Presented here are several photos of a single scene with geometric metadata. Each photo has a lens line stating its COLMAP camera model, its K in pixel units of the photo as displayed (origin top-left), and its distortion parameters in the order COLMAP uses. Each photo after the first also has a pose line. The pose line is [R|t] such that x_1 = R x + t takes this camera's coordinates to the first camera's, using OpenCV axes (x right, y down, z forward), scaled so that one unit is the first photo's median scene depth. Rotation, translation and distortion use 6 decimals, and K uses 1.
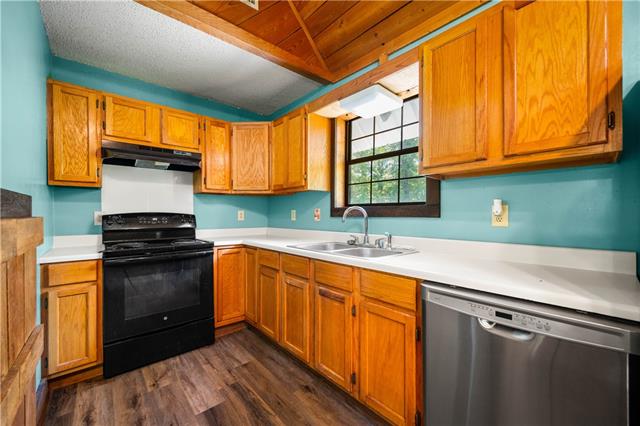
lens RADIAL K [[253.2, 0, 322.6], [0, 253.2, 211.5], [0, 0, 1]] dist [-0.001235, -0.000009]
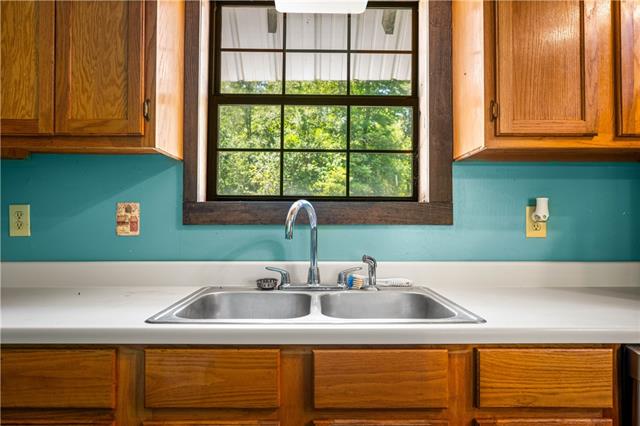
lens RADIAL K [[416.6, 0, 320.0], [0, 416.6, 201.9], [0, 0, 1]] dist [0.051030, -0.000137]
pose [[0.654044, 0.031538, 0.755799, -0.394602], [-0.012114, 0.999439, -0.031222, 0.004256], [-0.756360, 0.011264, 0.654059, 0.494526]]
